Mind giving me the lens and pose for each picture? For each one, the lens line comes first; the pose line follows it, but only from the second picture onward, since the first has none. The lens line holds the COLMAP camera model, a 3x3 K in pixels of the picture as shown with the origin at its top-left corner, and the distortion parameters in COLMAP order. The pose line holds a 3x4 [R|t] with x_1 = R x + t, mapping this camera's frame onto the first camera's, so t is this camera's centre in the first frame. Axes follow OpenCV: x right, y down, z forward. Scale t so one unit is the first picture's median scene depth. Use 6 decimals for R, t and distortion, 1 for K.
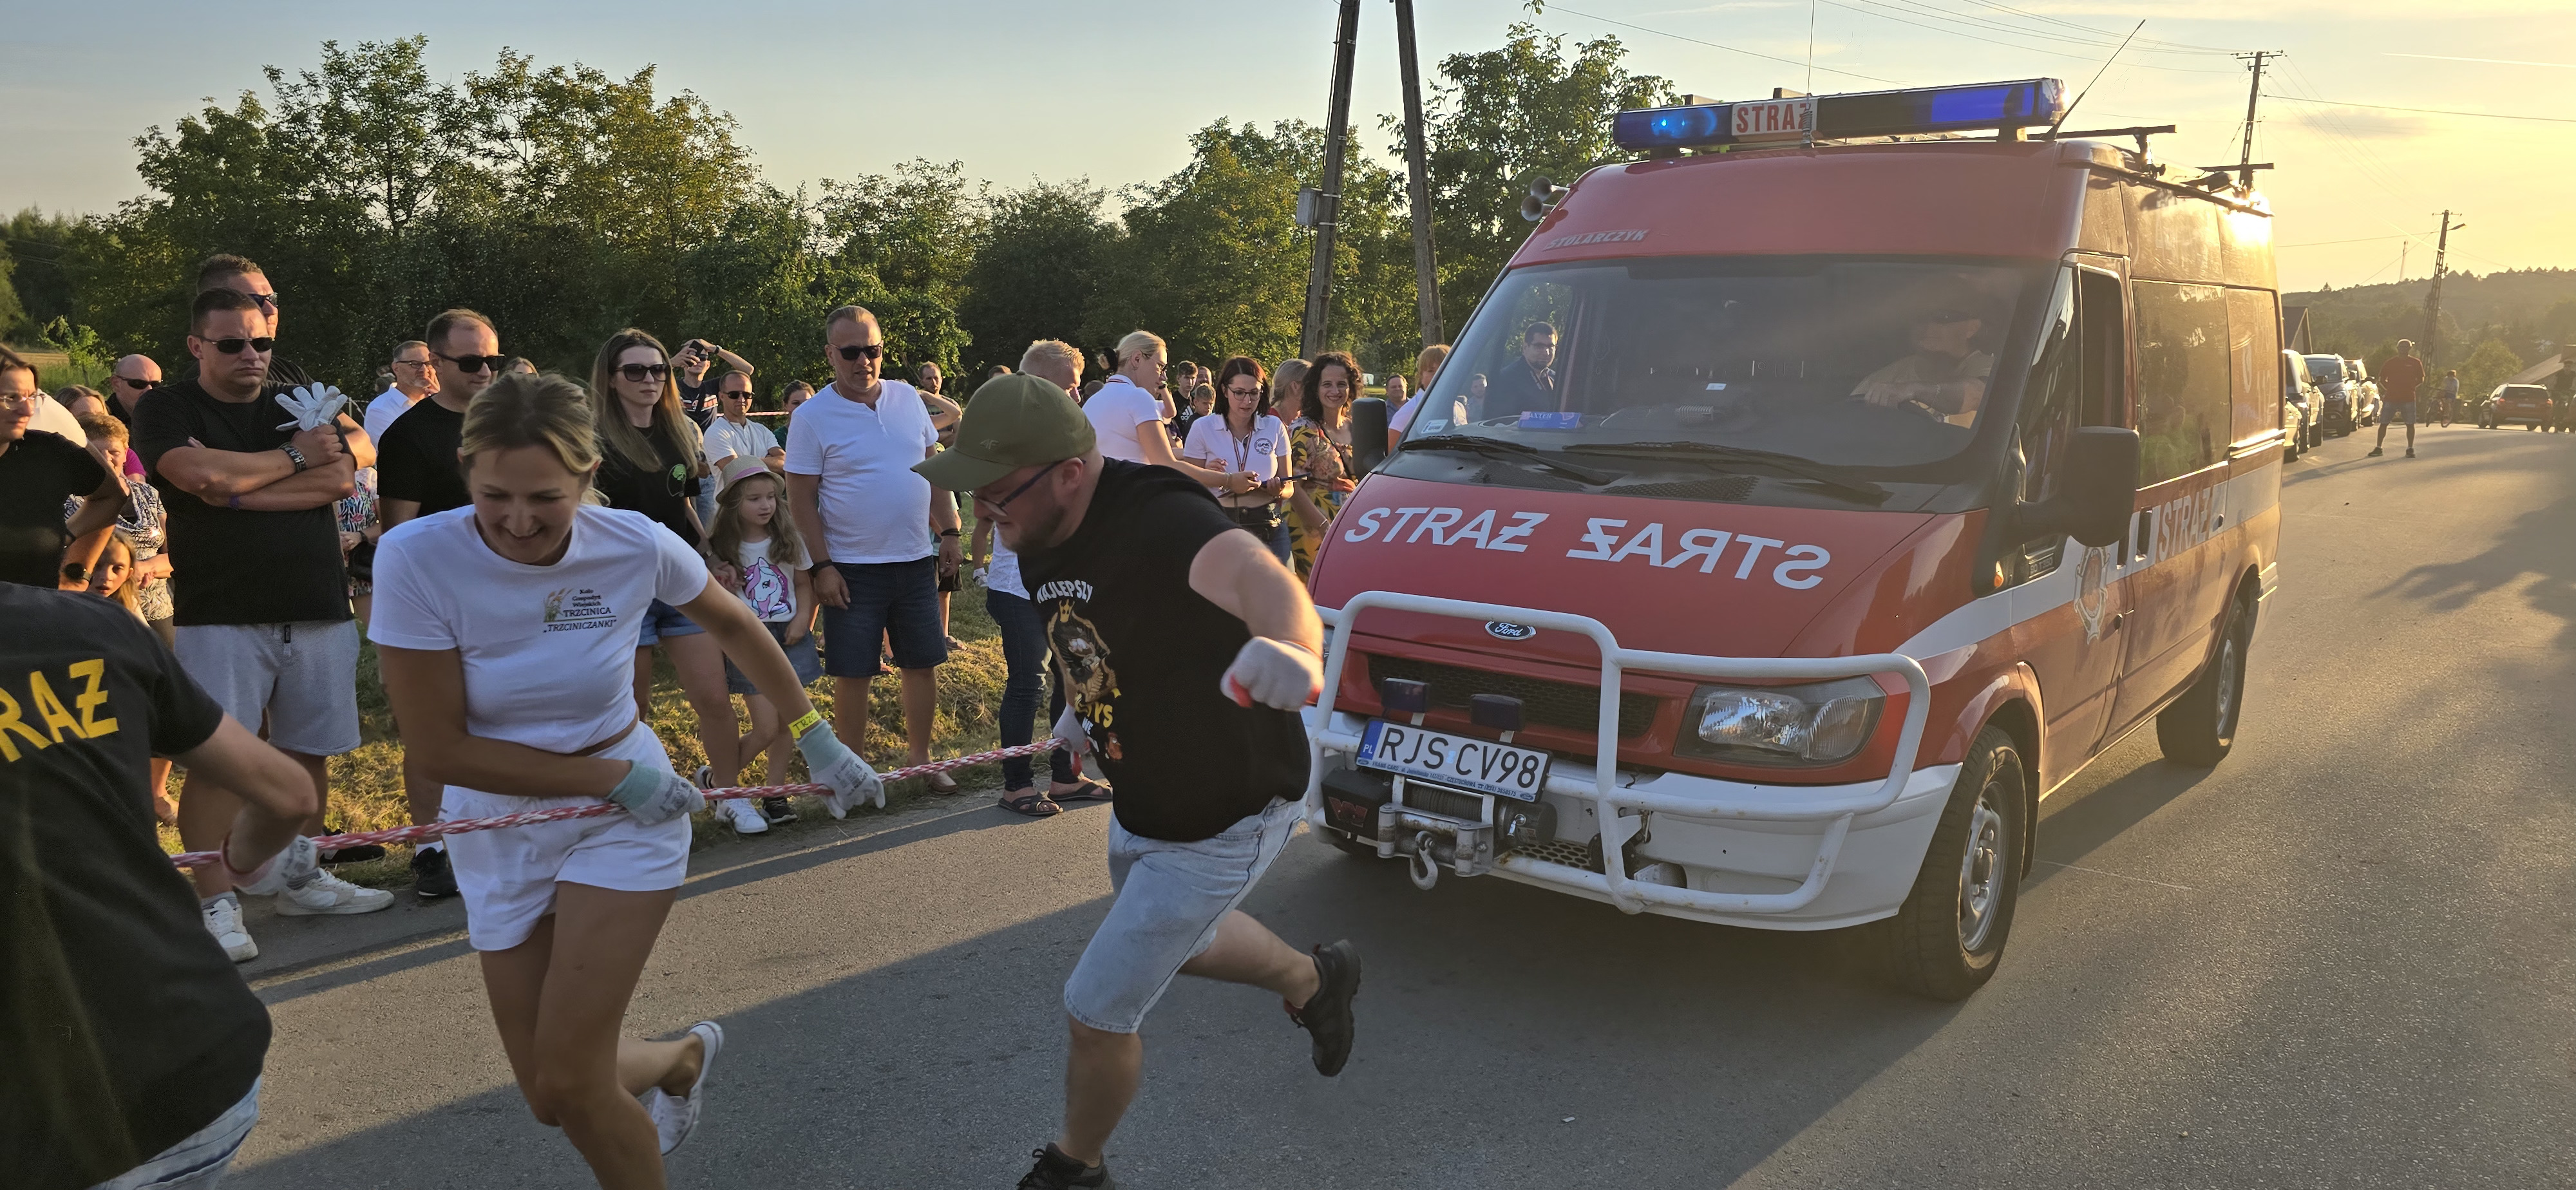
lens RADIAL K [[1656.4, 0, 1266.2], [0, 1656.4, 622.9], [0, 0, 1]] dist [0.021851, -0.041547]
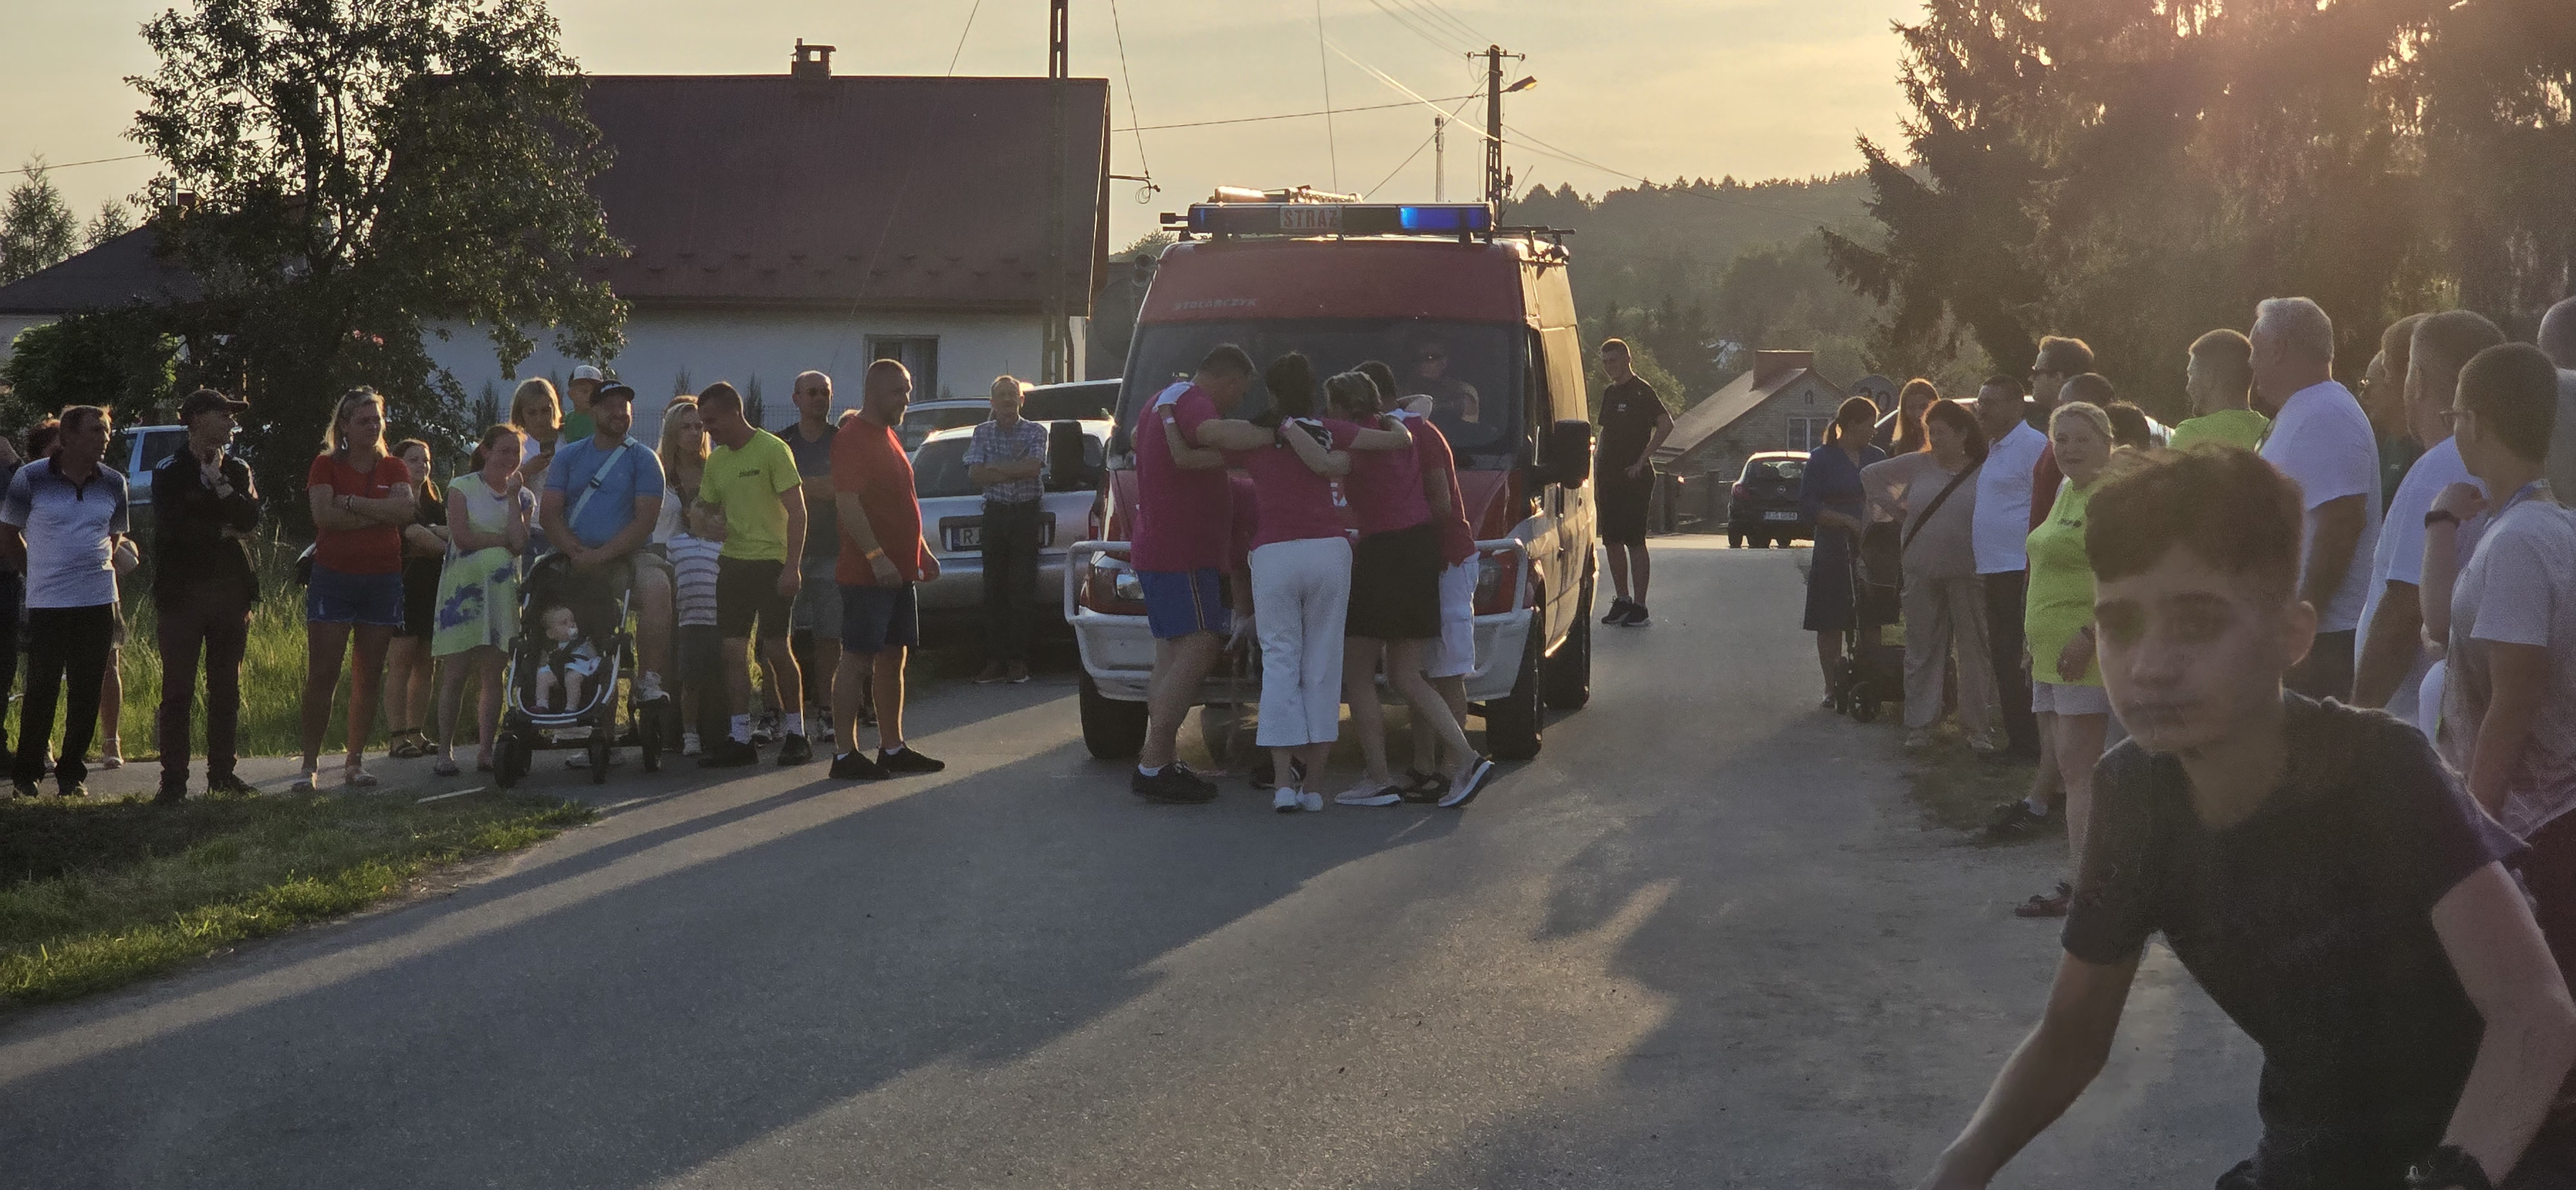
lens RADIAL K [[5804.3, 0, 1293.5], [0, 5804.3, 597.8], [0, 0, 1]] dist [-0.104778, 0.000000]
pose [[0.836431, -0.032031, 0.547135, -0.149158], [0.103918, 0.989450, -0.100939, 0.035795], [-0.538130, 0.141286, 0.830936, -0.189203]]
